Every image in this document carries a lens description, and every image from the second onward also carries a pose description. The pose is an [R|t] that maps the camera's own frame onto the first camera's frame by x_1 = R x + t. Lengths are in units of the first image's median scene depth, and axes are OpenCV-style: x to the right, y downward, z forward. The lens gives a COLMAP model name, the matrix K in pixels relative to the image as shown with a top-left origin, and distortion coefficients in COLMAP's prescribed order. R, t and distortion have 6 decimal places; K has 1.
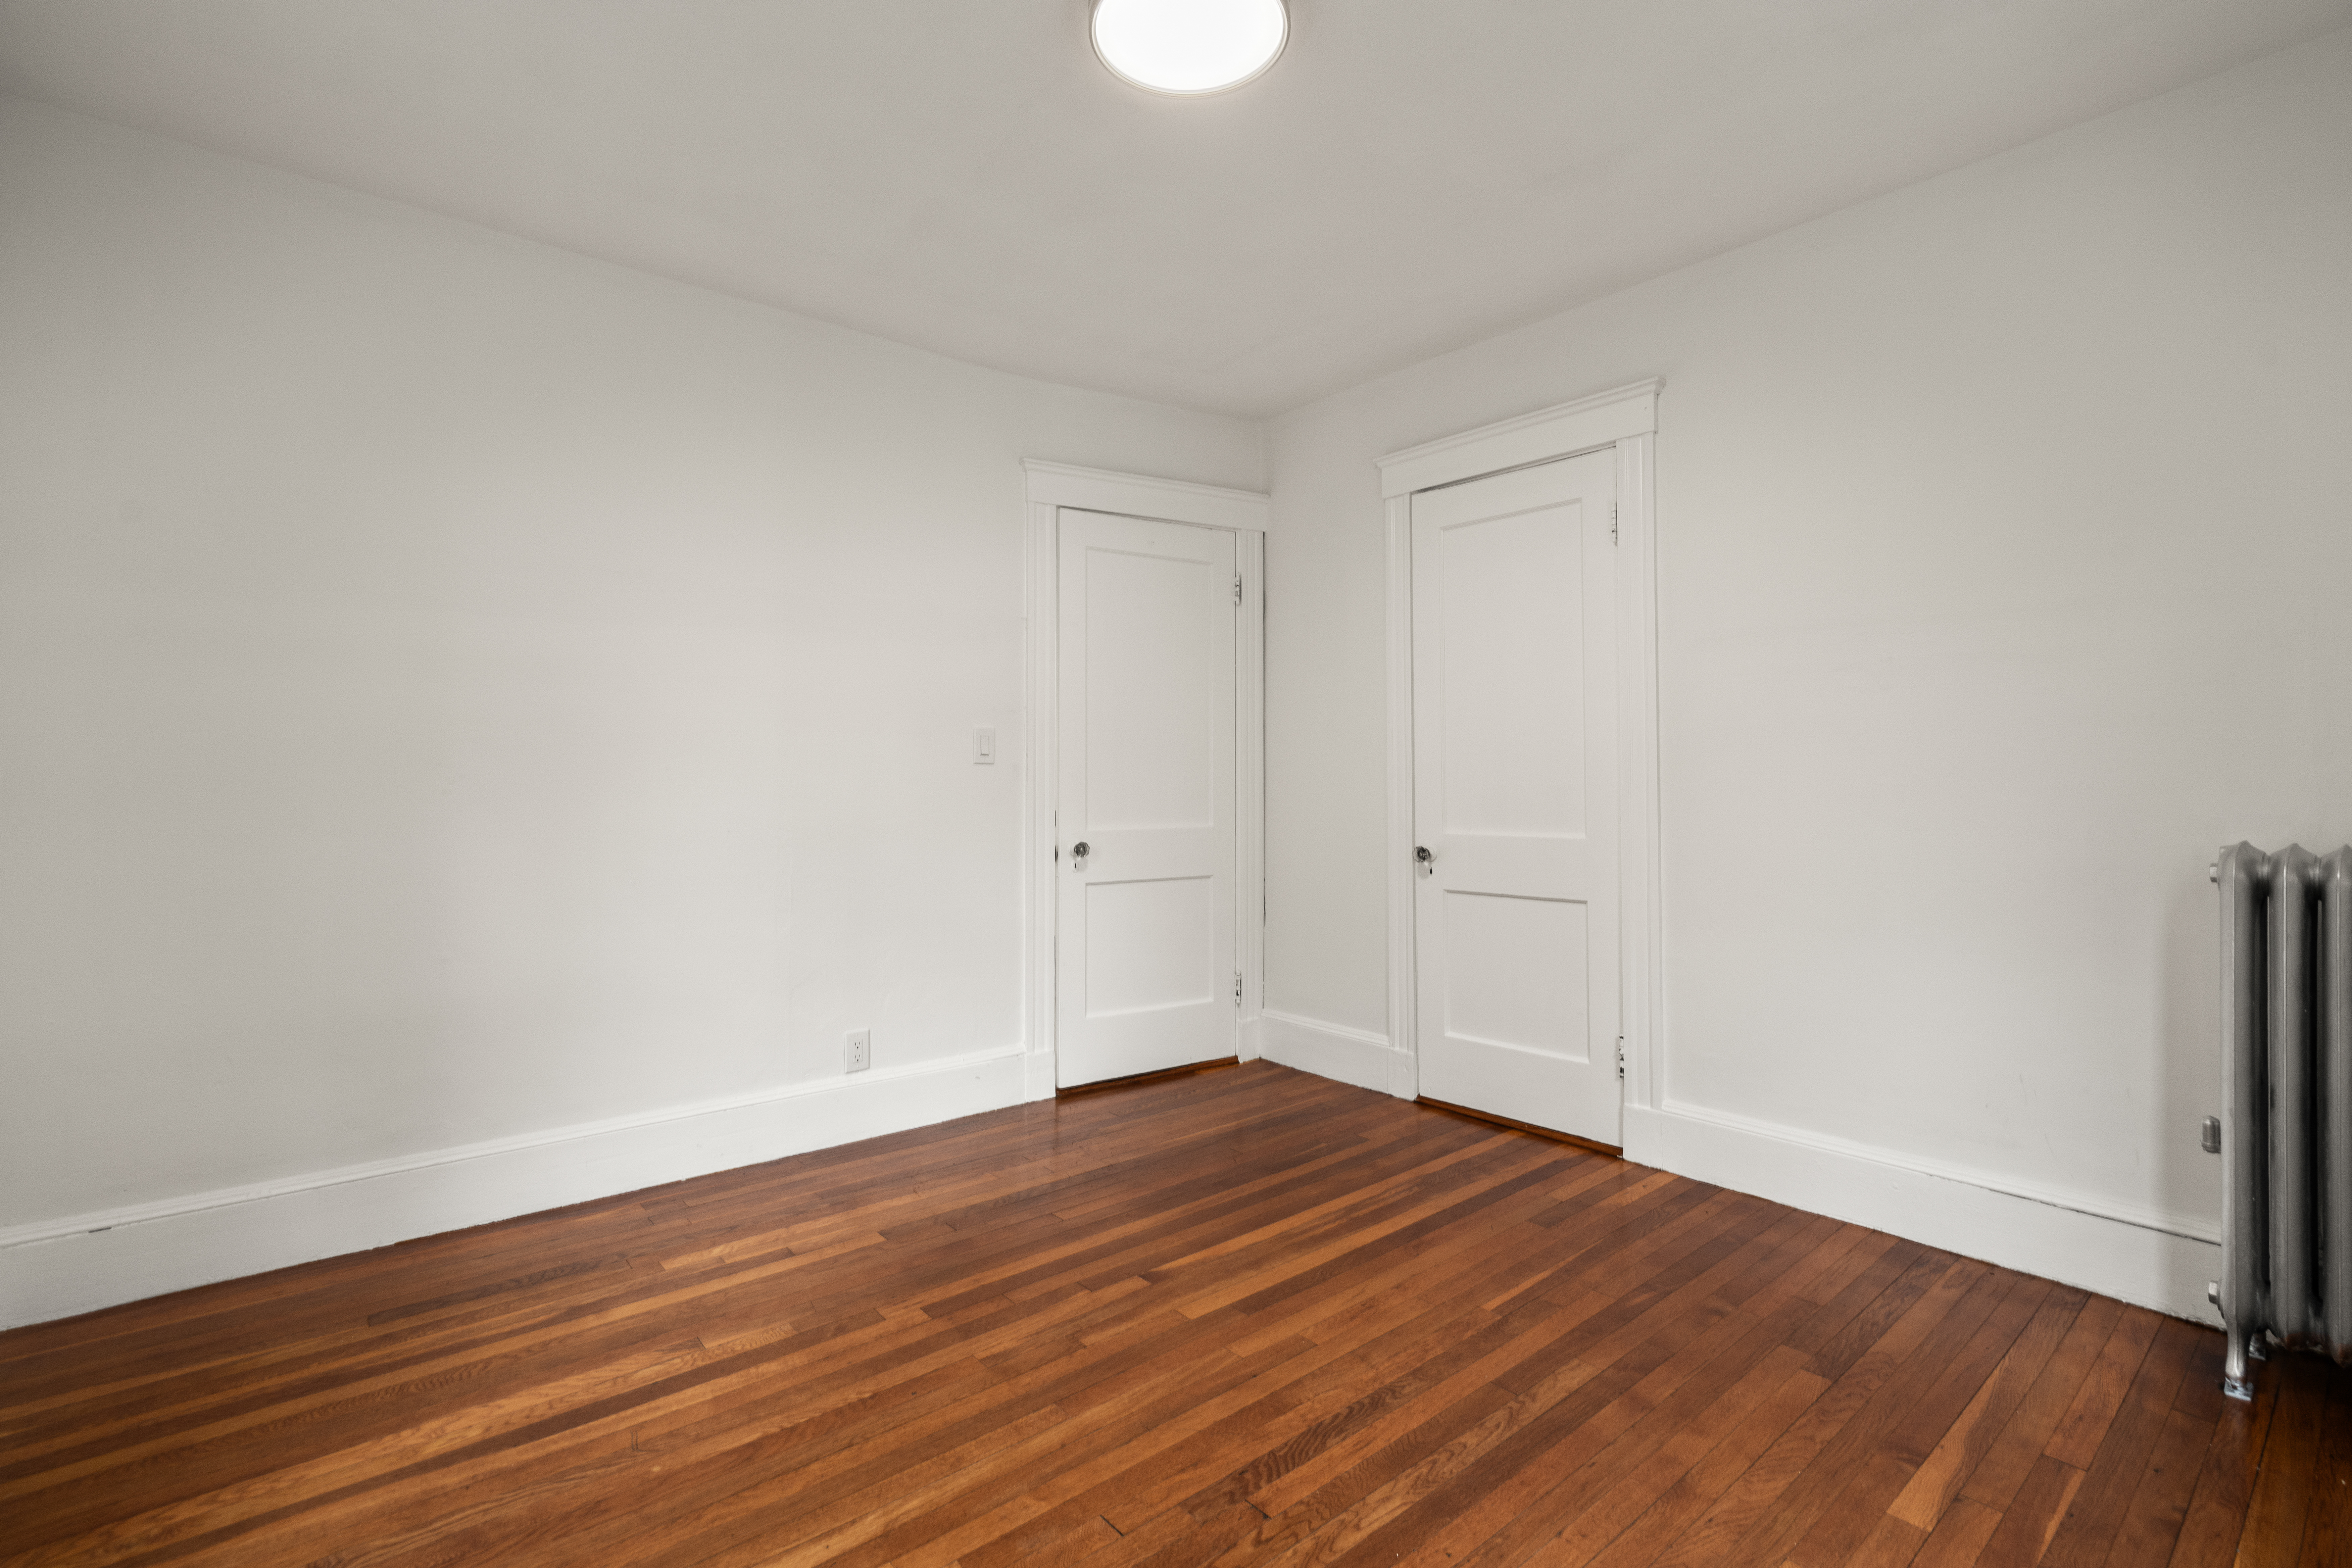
lens RADIAL K [[1067.1, 0, 1177.7], [0, 1067.1, 796.0], [0, 0, 1]] dist [-0.005242, 0.005268]
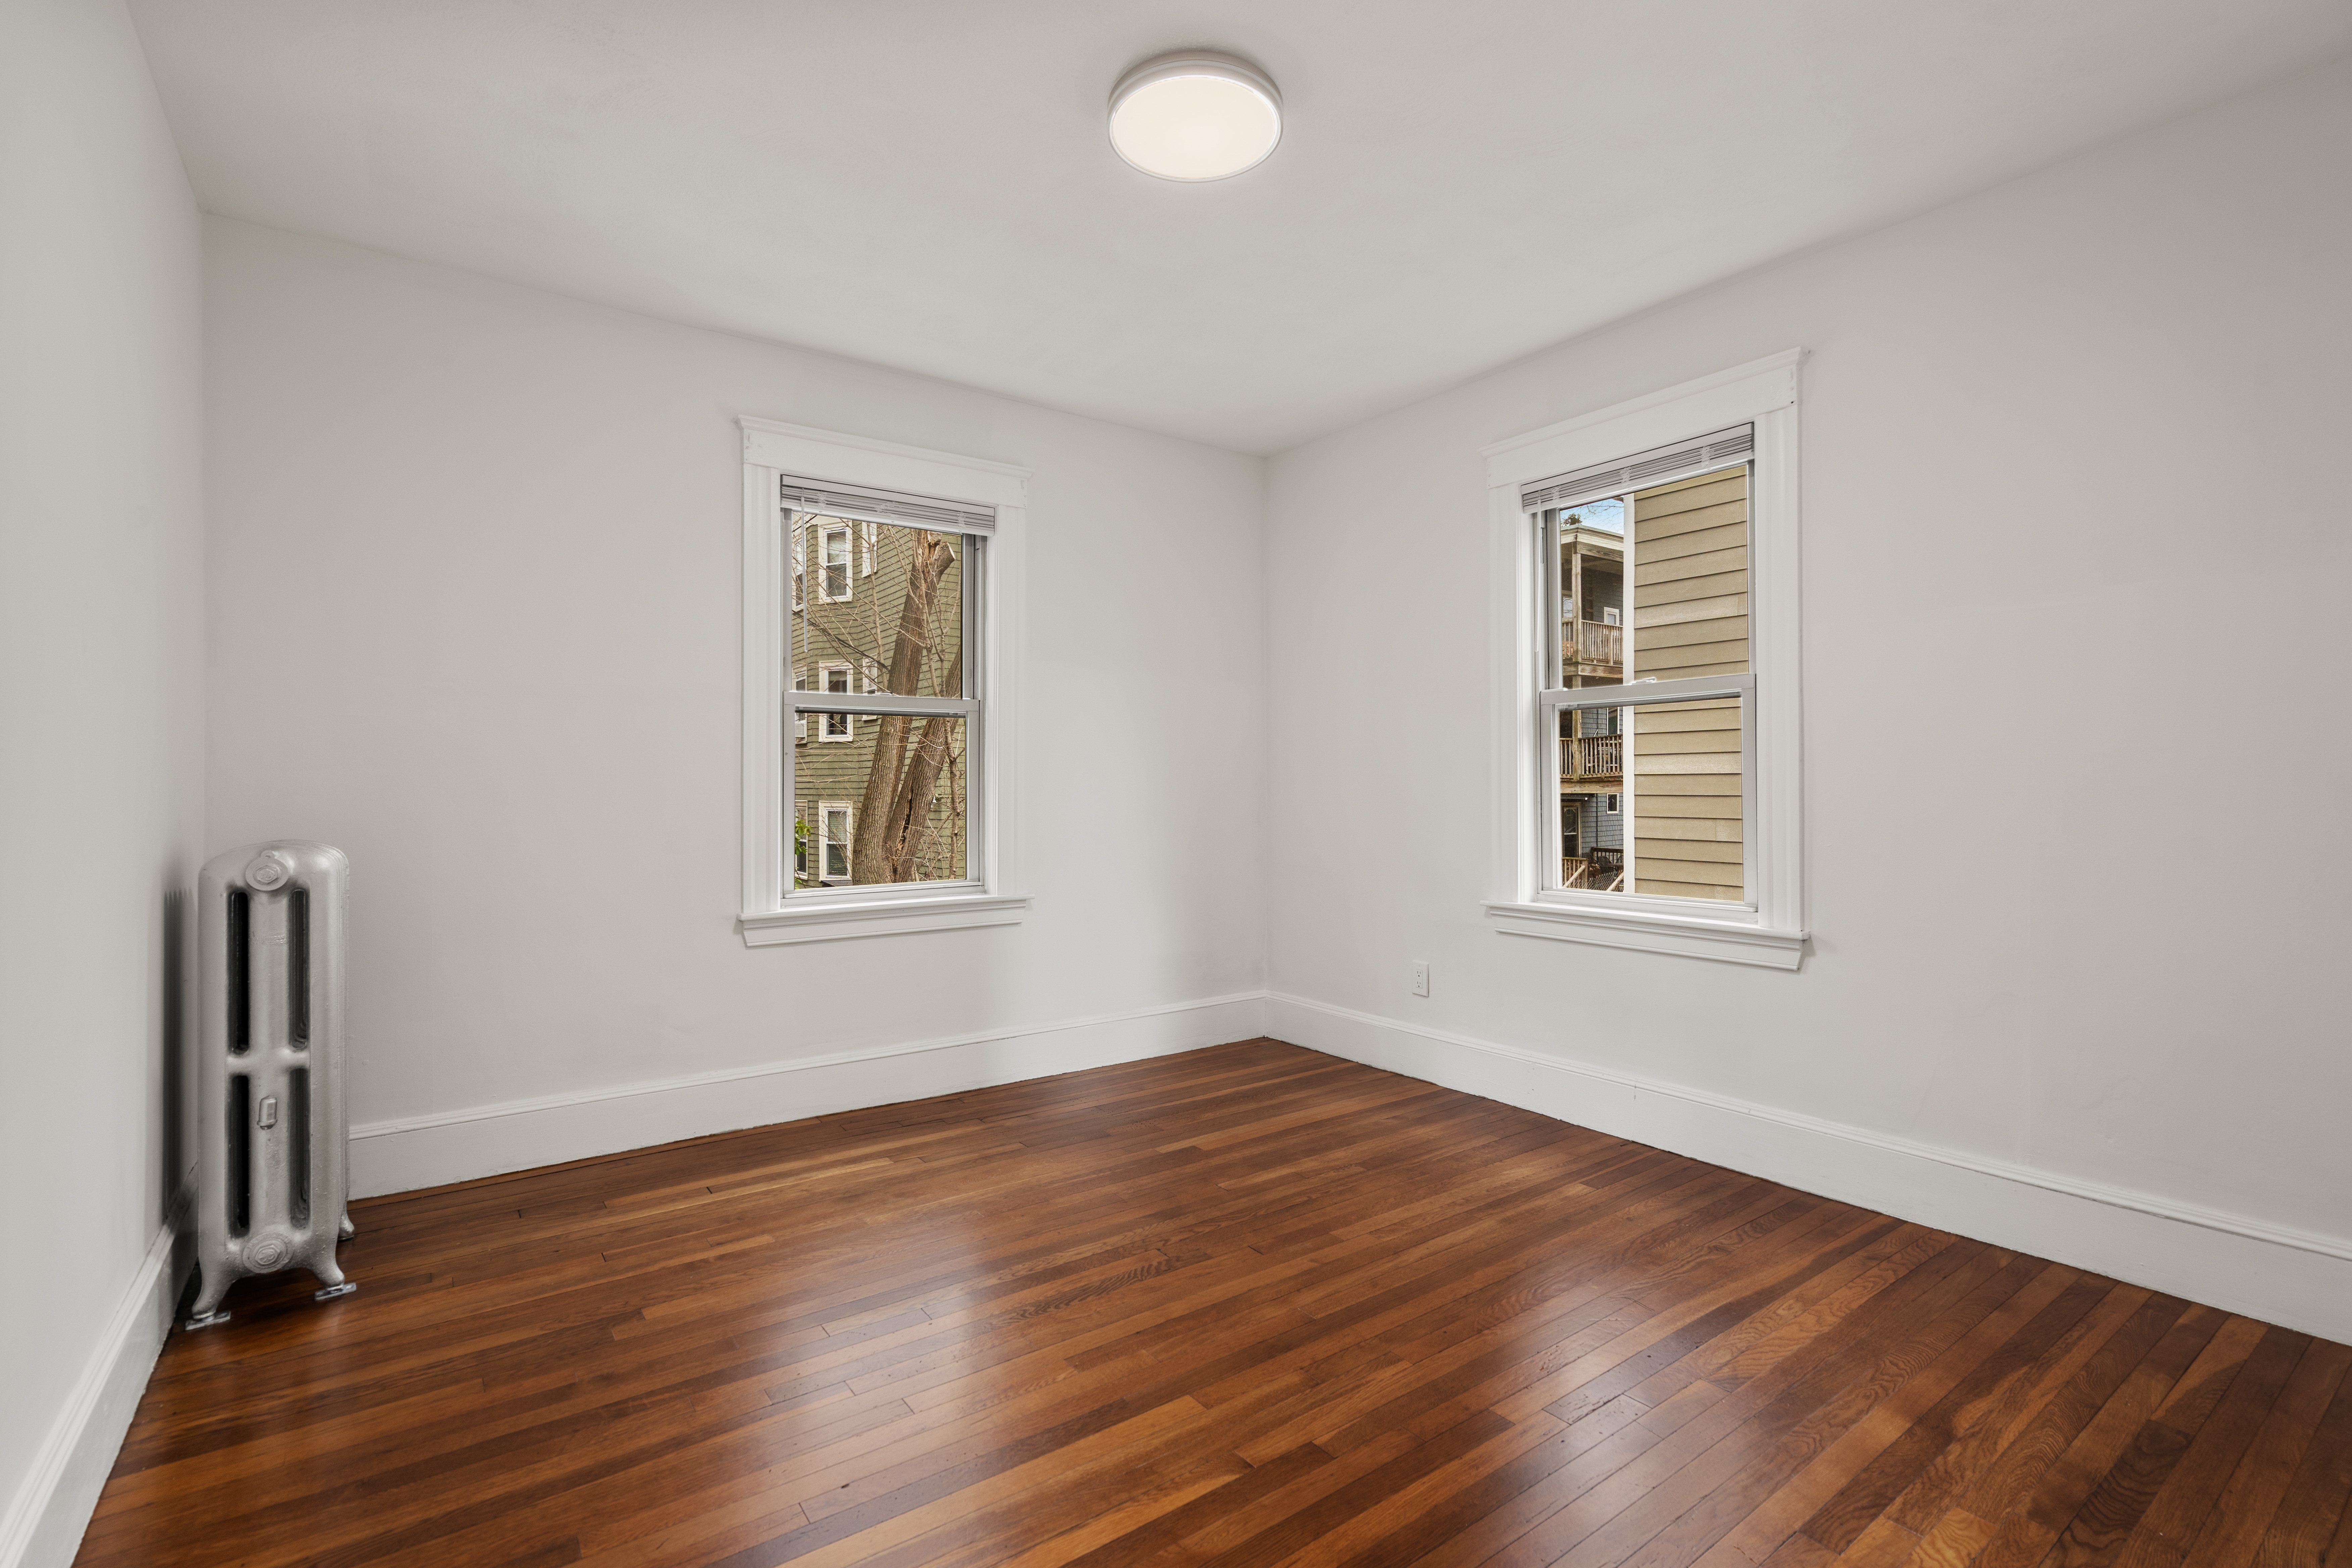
lens RADIAL K [[1067.1, 0, 1177.7], [0, 1067.1, 796.0], [0, 0, 1]] dist [-0.005242, 0.005268]
pose [[-0.997656, 0.003136, 0.068363, -0.043258], [0.004684, 0.999736, 0.022486, -0.026741], [-0.068275, 0.022754, -0.997407, 2.000318]]
